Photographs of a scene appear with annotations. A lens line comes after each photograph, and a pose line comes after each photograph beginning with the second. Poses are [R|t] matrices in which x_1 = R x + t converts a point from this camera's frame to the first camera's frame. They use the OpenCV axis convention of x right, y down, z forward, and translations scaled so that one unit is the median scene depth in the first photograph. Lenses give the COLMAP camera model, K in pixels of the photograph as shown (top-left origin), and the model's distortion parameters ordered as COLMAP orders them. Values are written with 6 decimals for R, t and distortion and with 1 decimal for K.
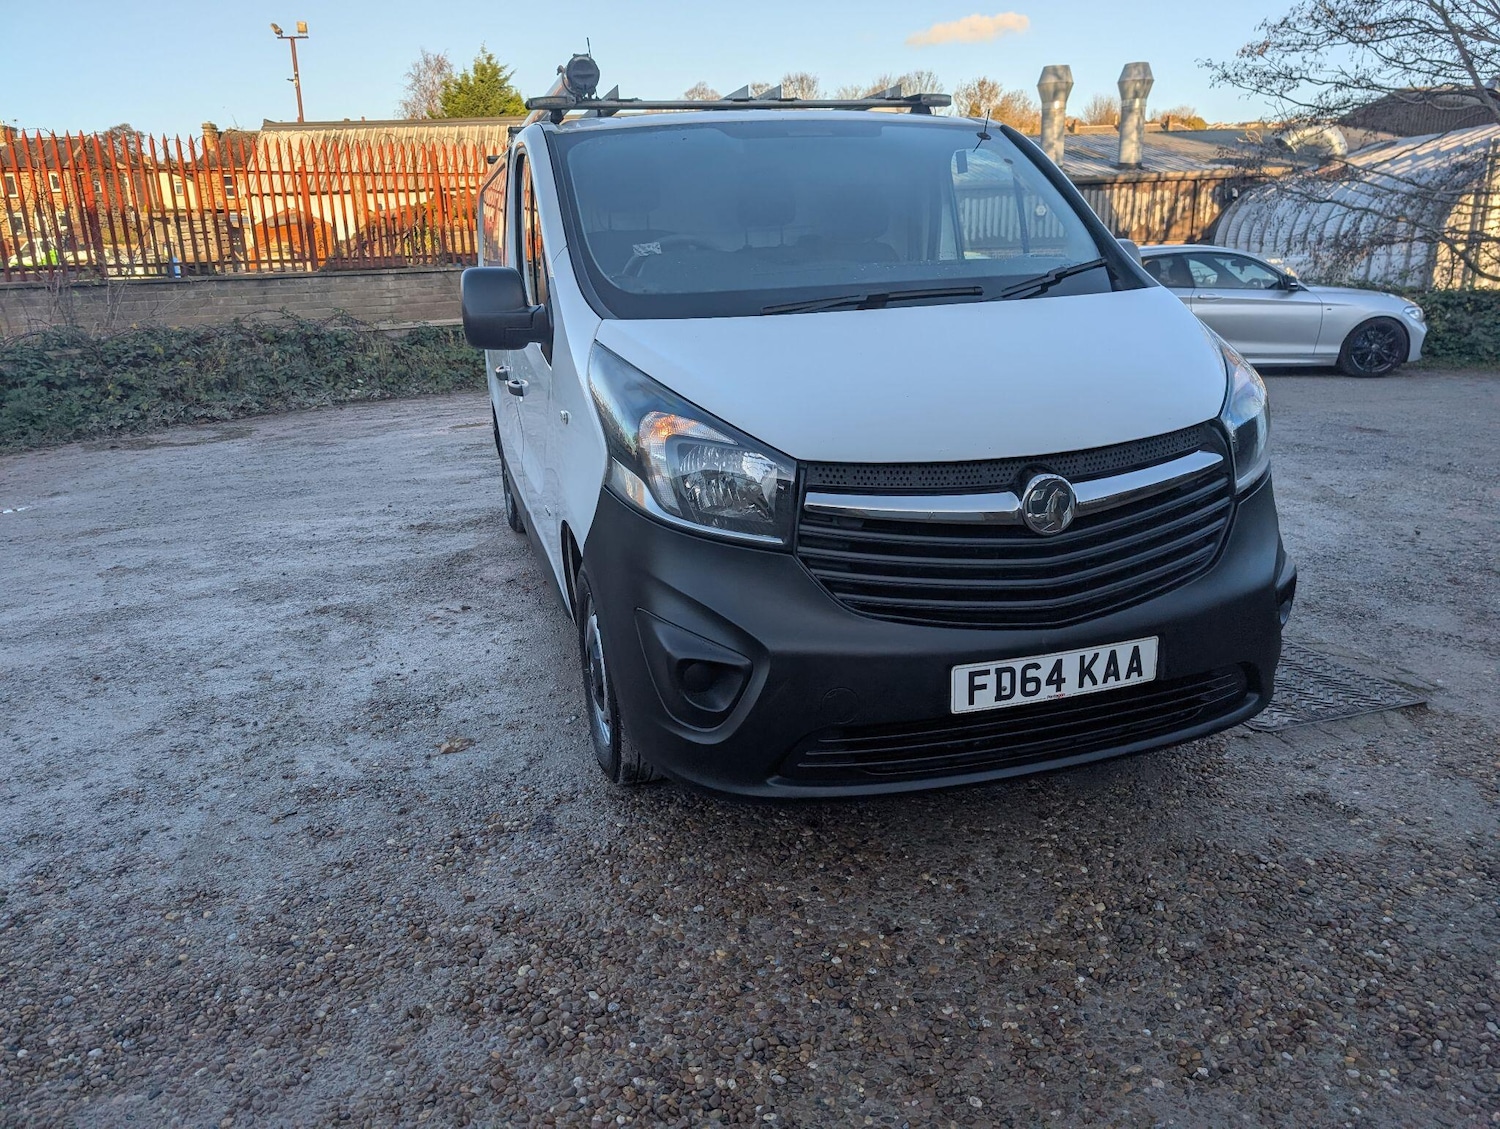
lens RADIAL K [[1078.5, 0, 750.5], [0, 1078.5, 549.9], [0, 0, 1]] dist [0.015147, -0.003632]
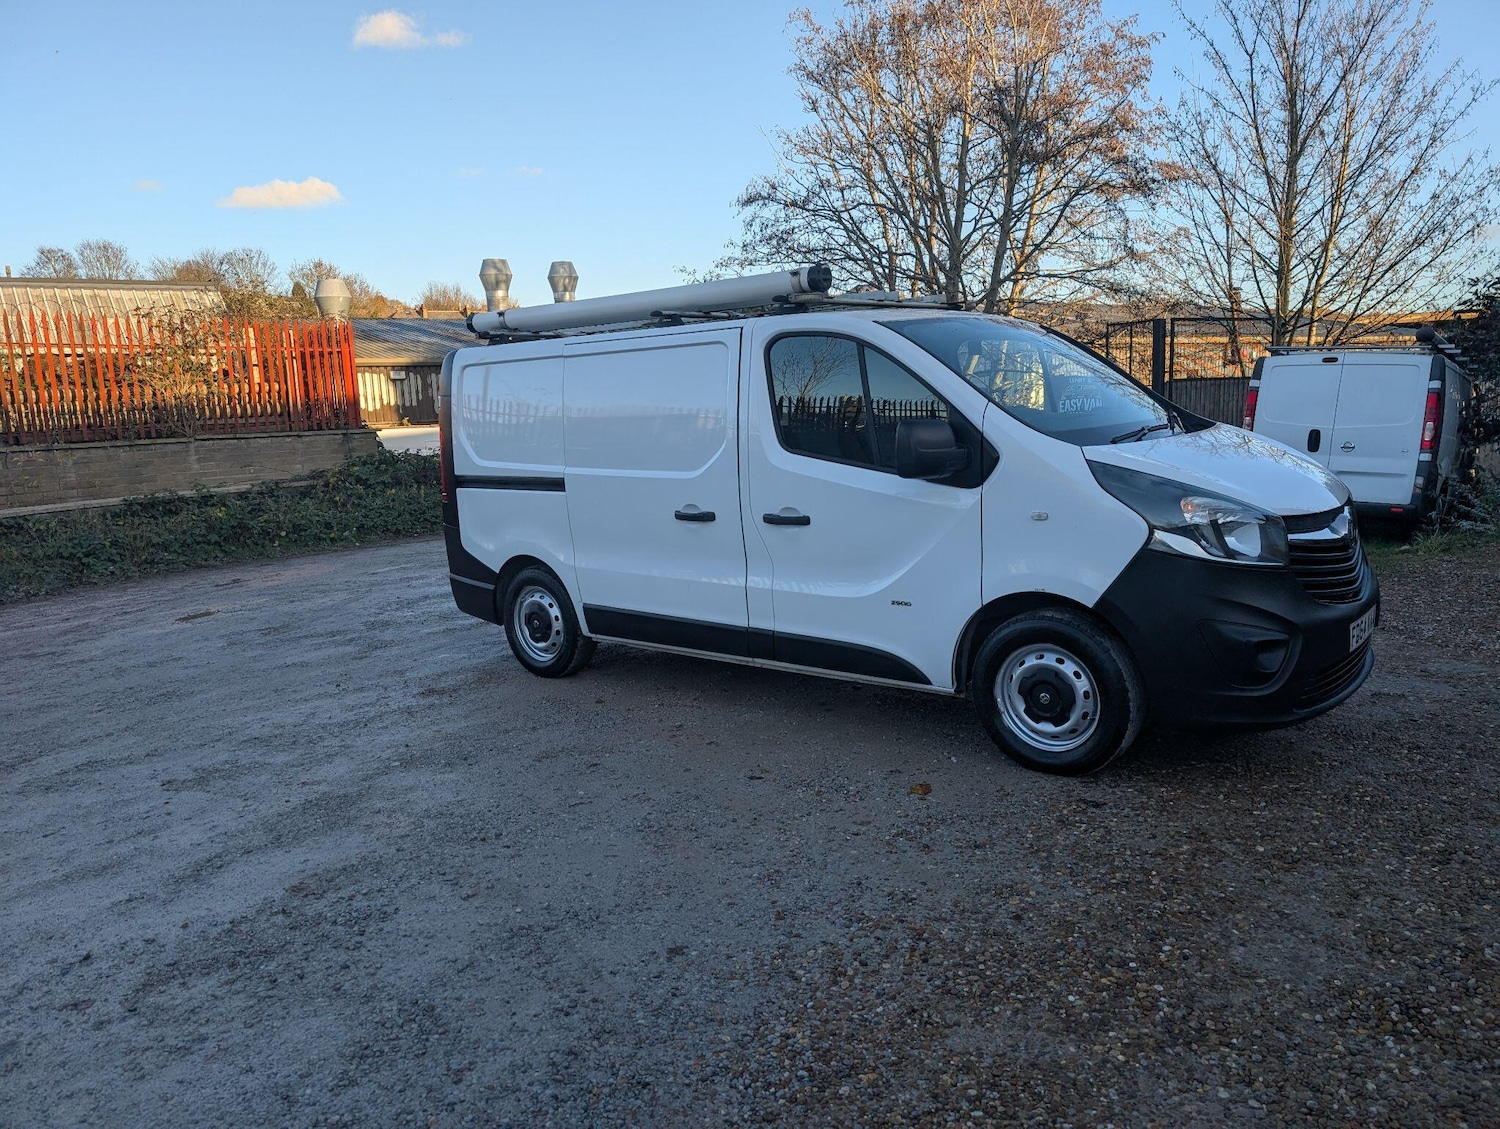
lens RADIAL K [[1076.7, 0, 757.4], [0, 1076.7, 572.9], [0, 0, 1]] dist [0.018708, -0.008765]
pose [[0.830288, -0.095261, 0.549133, -1.426511], [0.168123, 0.982196, -0.083815, 0.008436], [-0.531372, 0.161912, 0.831522, 0.024398]]
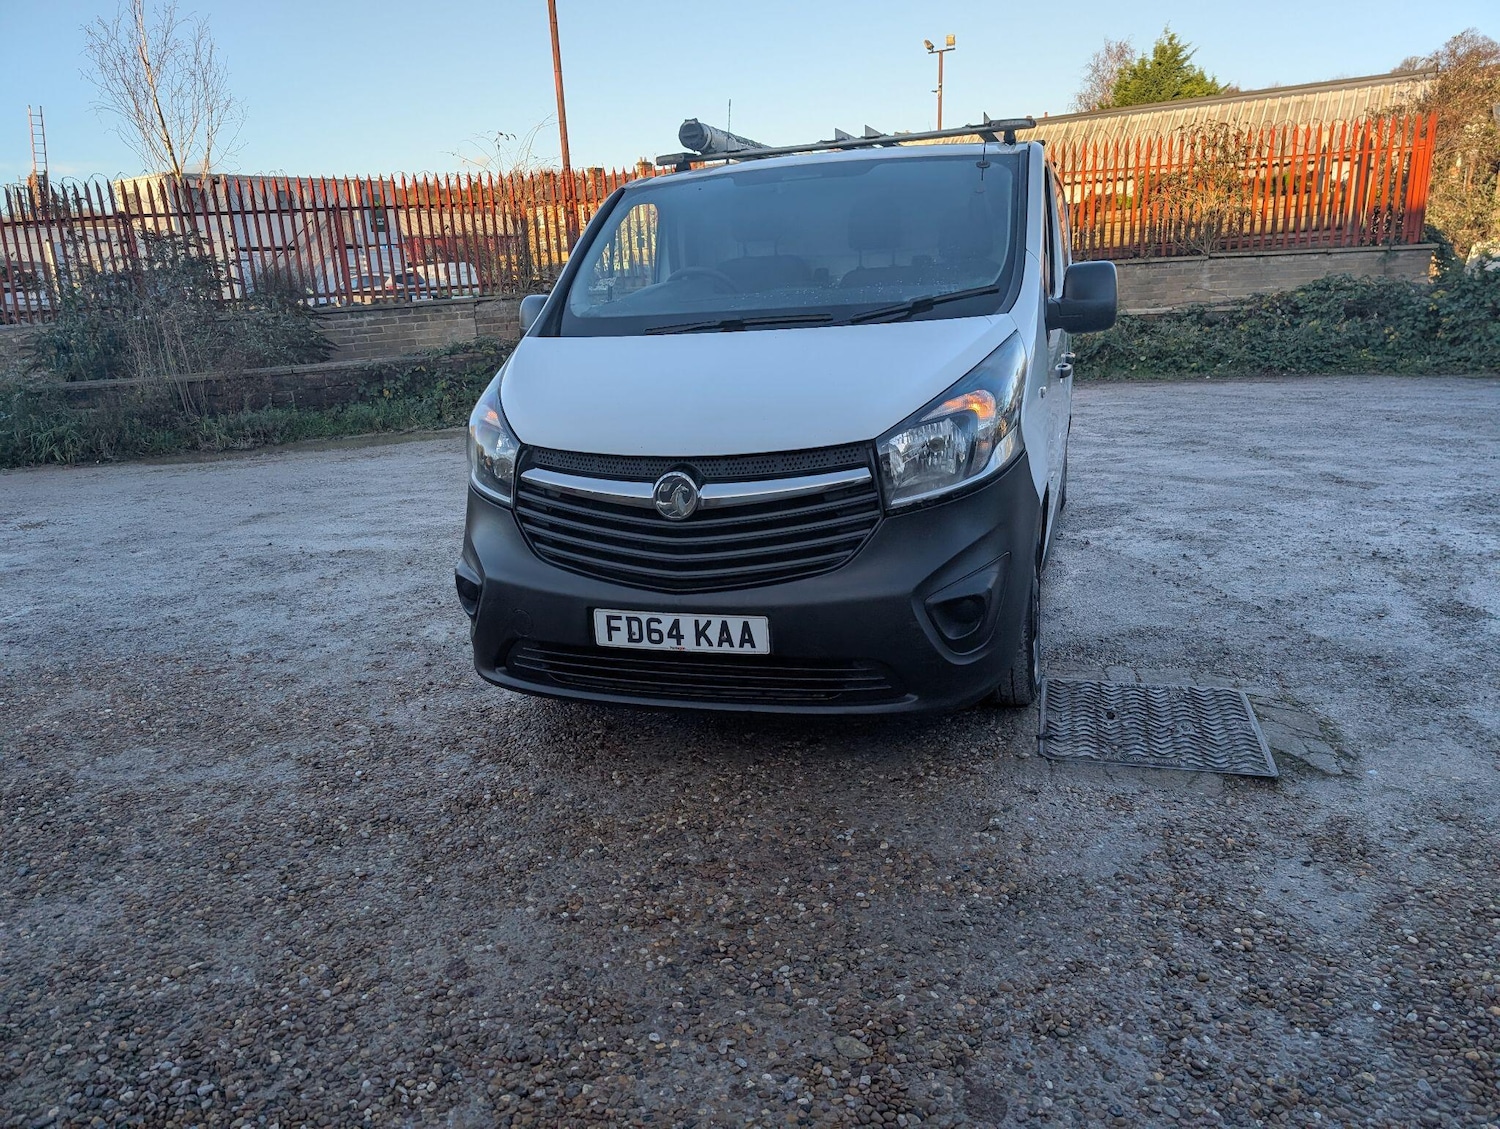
lens RADIAL K [[1076.1, 0, 745.4], [0, 1076.1, 578.3], [0, 0, 1]] dist [0.027619, -0.015638]
pose [[0.826096, 0.144868, -0.544590, 0.954485], [-0.127753, 0.989375, 0.069396, -0.039974], [0.548857, 0.012246, 0.835826, -0.005781]]
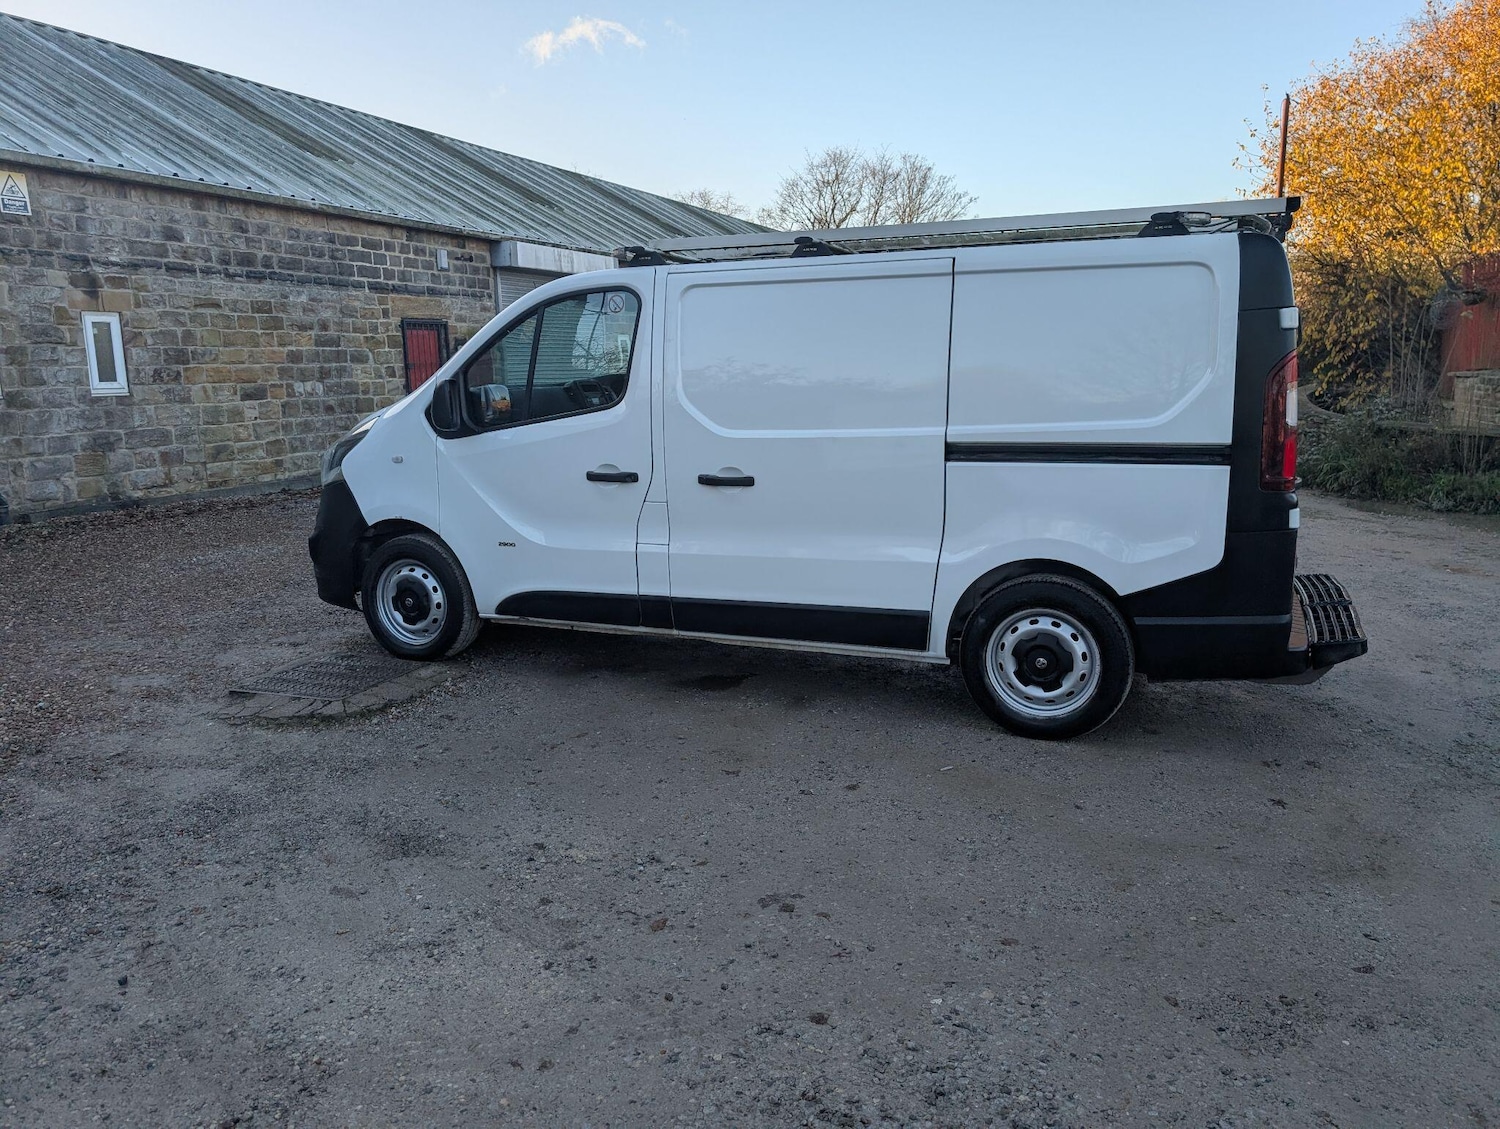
lens RADIAL K [[1080.9, 0, 765.3], [0, 1080.9, 568.0], [0, 0, 1]] dist [0.018904, -0.010735]
pose [[-0.634674, 0.184748, -0.750371, 1.639981], [-0.171082, 0.913318, 0.369570, -0.914398], [0.753605, 0.362931, -0.548052, 3.042357]]
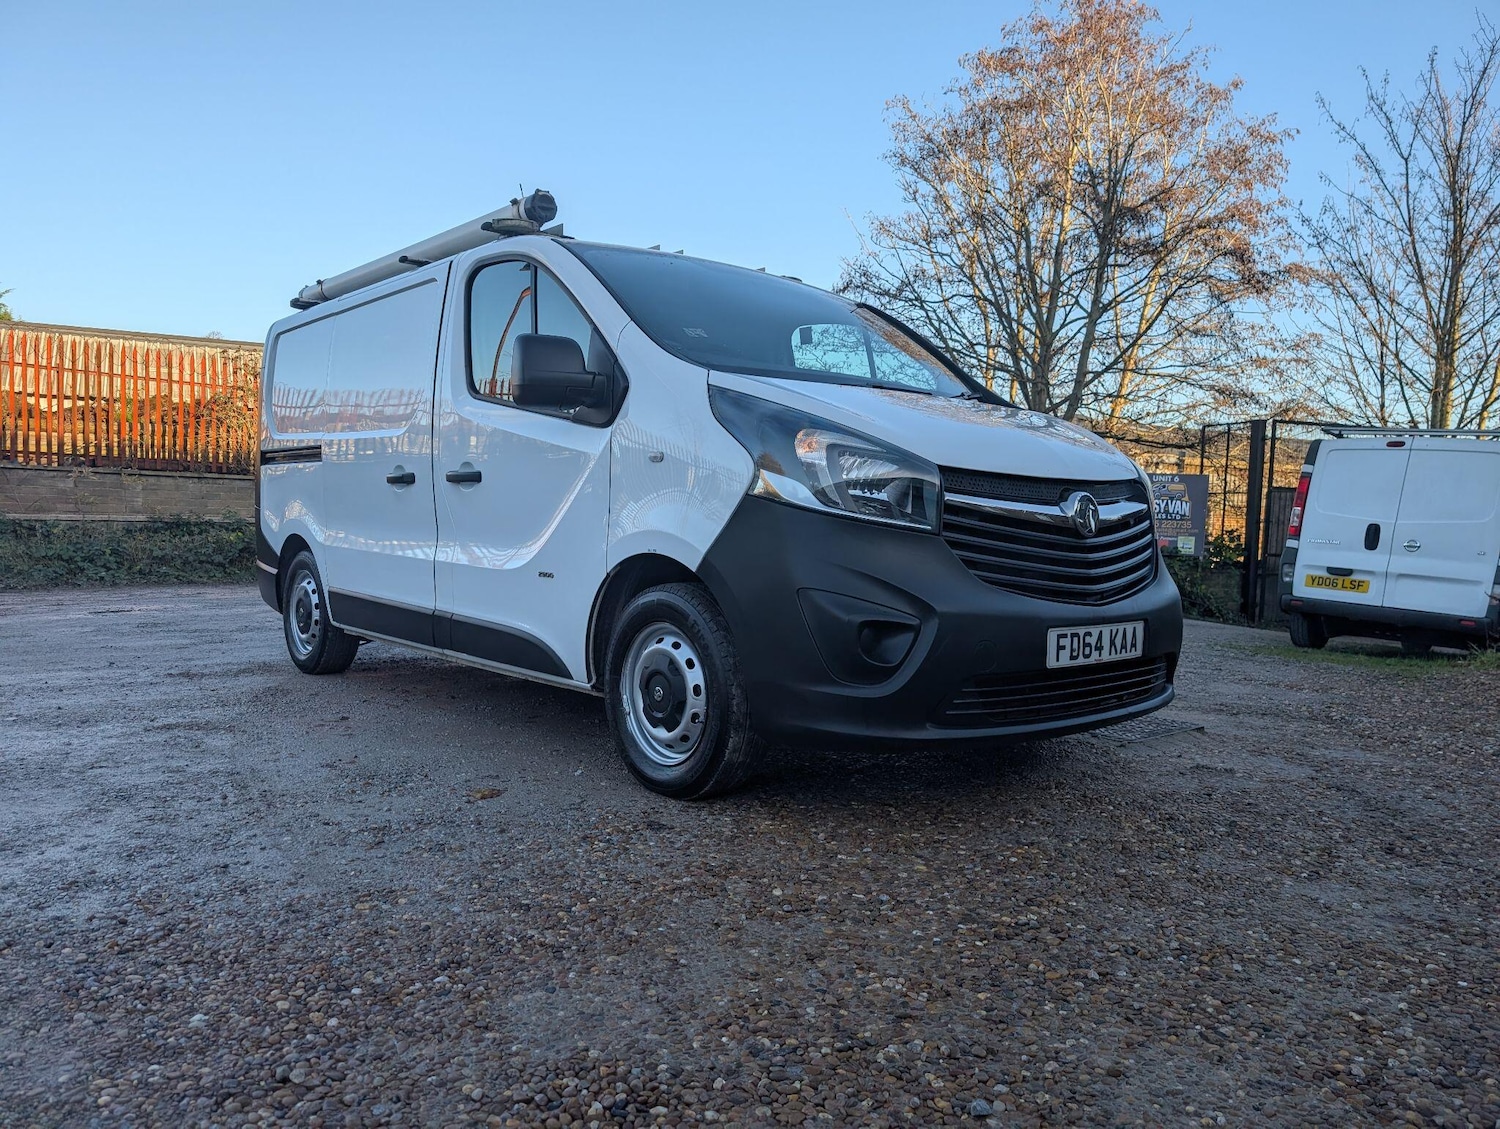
lens RADIAL K [[1080.1, 0, 742.0], [0, 1080.1, 585.1], [0, 0, 1]] dist [0.006543, 0.005210]
pose [[0.910943, 0.030840, 0.411377, -0.614075], [0.055891, 0.978781, -0.197140, 0.262945], [-0.408728, 0.202575, 0.889890, -0.010482]]
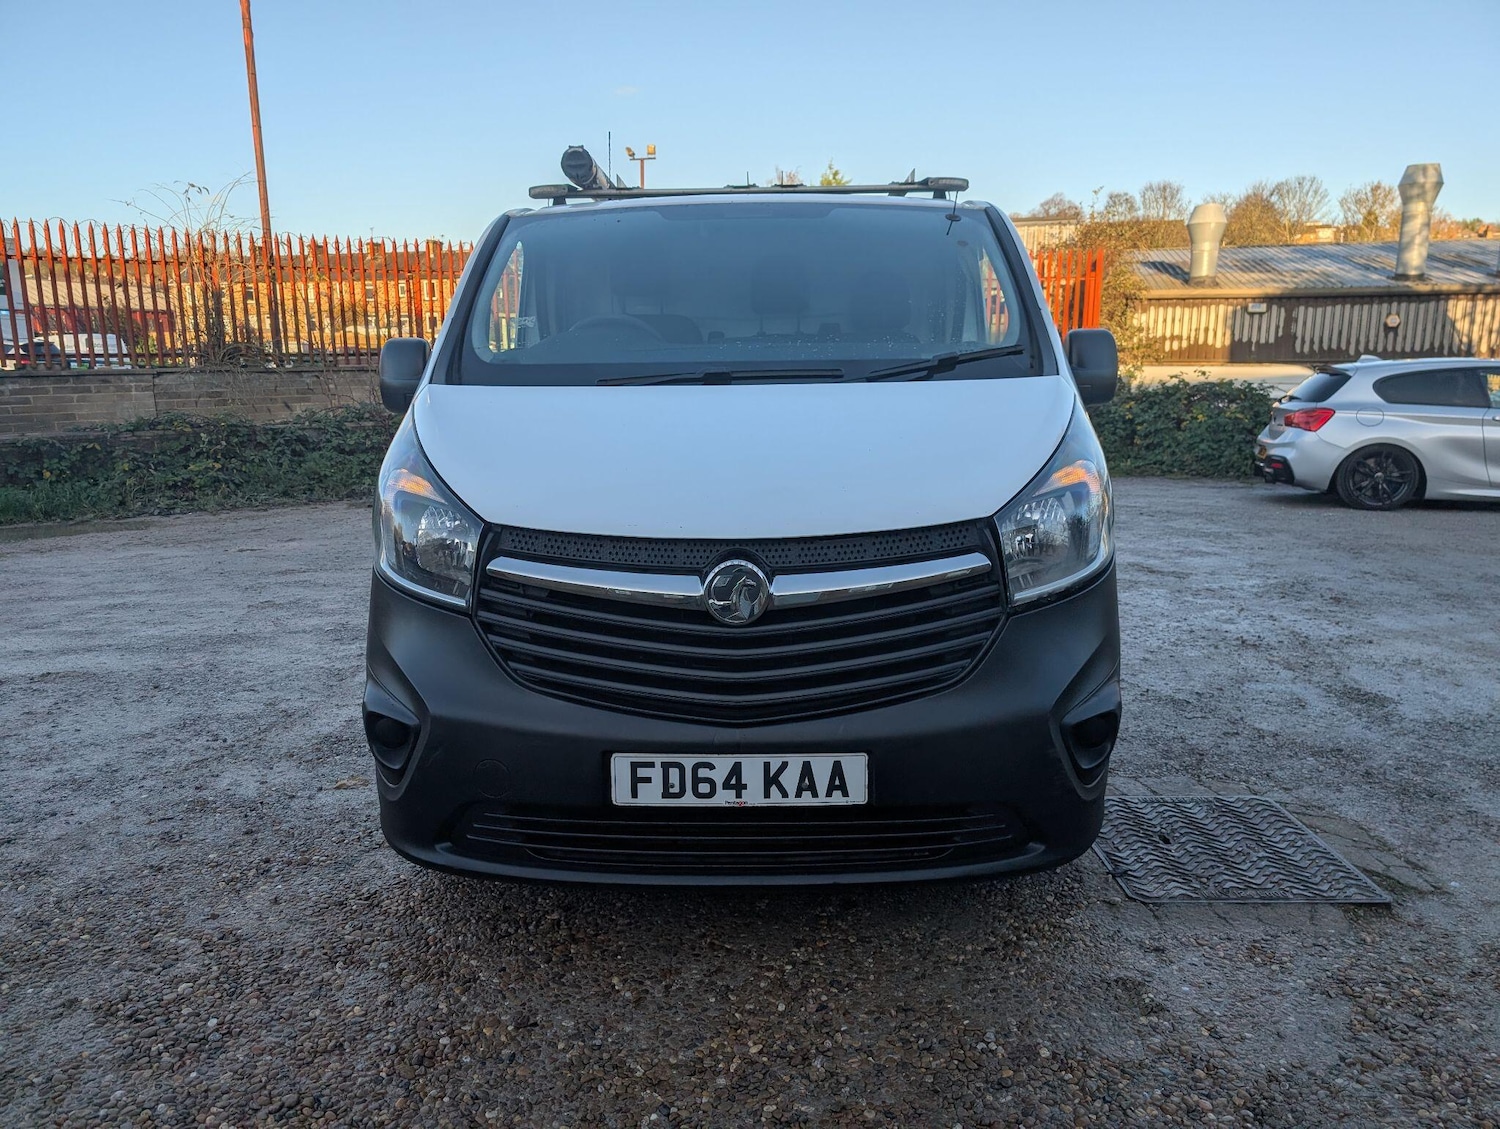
lens RADIAL K [[1079.5, 0, 747.7], [0, 1079.5, 589.4], [0, 0, 1]] dist [0.005626, 0.010333]
pose [[0.951979, 0.090133, -0.292596, 0.507710], [-0.107155, 0.993327, -0.042647, -0.005354], [0.286800, 0.071952, 0.955285, 0.112223]]
